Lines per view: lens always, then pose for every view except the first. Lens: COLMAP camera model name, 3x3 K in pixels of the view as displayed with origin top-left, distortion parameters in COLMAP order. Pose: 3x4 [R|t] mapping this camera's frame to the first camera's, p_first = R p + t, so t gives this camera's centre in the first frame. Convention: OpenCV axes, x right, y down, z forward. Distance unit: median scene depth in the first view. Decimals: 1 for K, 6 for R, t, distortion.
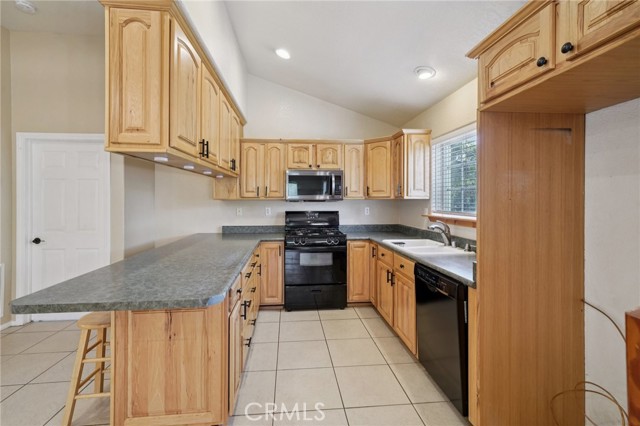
lens RADIAL K [[279.9, 0, 319.9], [0, 279.9, 208.2], [0, 0, 1]] dist [0.011515, 0.000951]
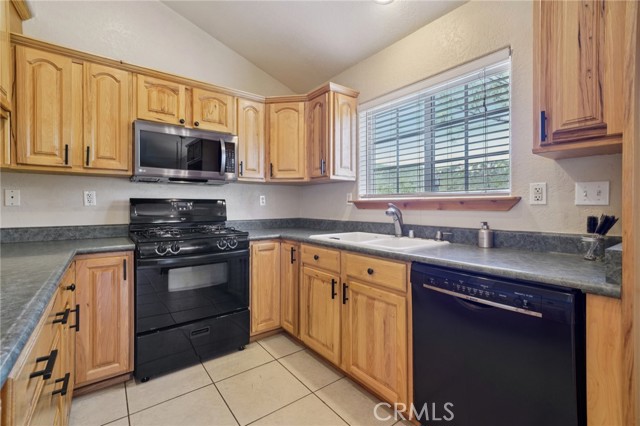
lens RADIAL K [[279.9, 0, 316.2], [0, 279.9, 207.5], [0, 0, 1]] dist [0.011515, 0.000951]
pose [[0.862298, -0.006284, 0.506362, -0.096651], [0.013684, 0.999847, -0.010896, 0.046022], [-0.506216, 0.016325, 0.862252, 0.356905]]
